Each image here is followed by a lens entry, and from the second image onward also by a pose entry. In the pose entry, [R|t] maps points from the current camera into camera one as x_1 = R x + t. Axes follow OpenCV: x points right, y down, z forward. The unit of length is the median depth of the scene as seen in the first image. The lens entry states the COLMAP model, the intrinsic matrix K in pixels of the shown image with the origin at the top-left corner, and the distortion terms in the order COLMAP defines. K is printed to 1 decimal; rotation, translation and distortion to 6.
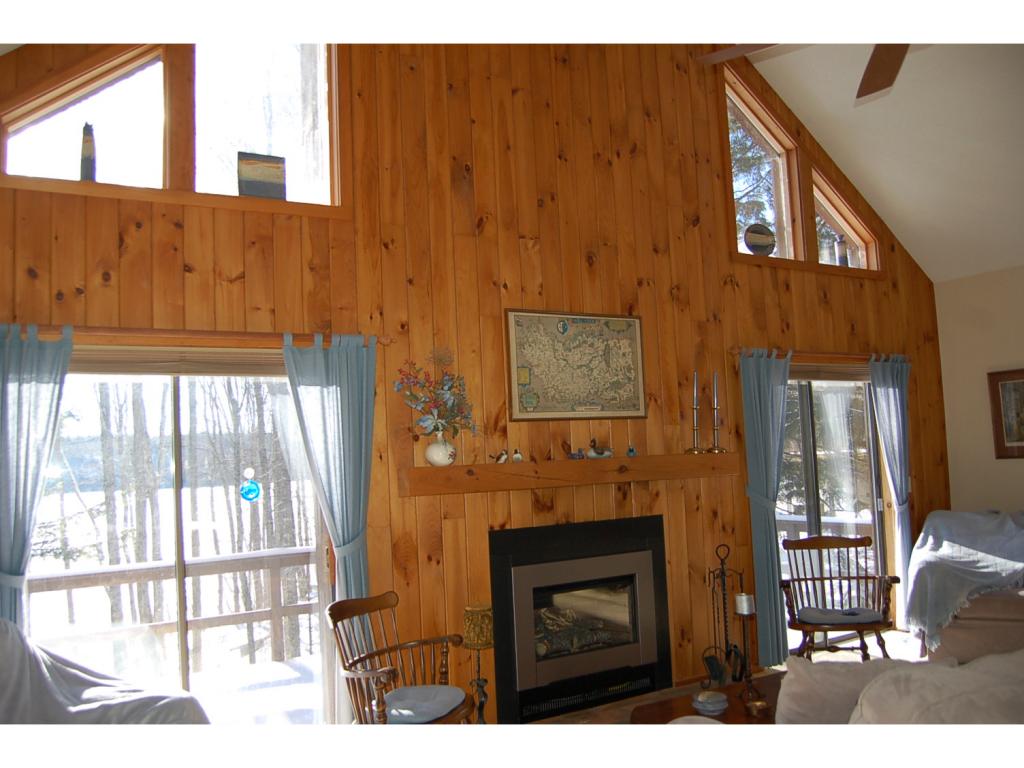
lens RADIAL K [[807.2, 0, 499.6], [0, 807.2, 399.2], [0, 0, 1]] dist [-0.099333, 0.042998]
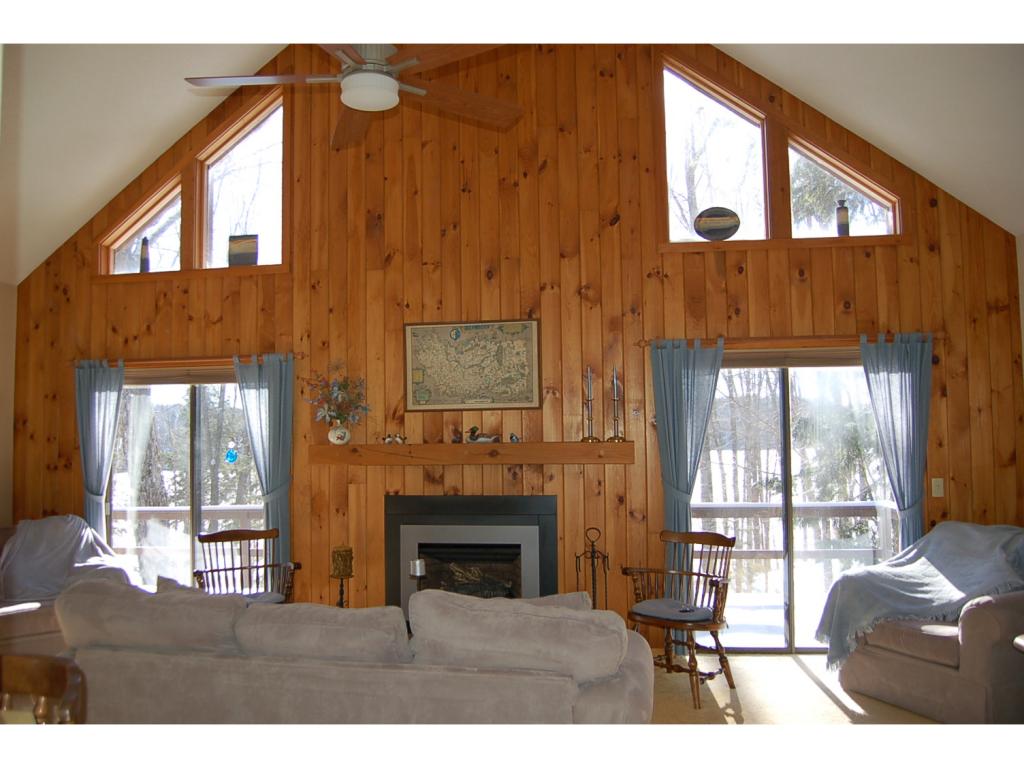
lens RADIAL K [[793.2, 0, 512.0], [0, 793.2, 384.0], [0, 0, 1]] dist [-0.088563, 0.000429]
pose [[0.789661, -0.002189, -0.613540, 0.884264], [0.024356, 0.999317, 0.027781, -0.045878], [0.613060, -0.036881, 0.789175, 0.106887]]
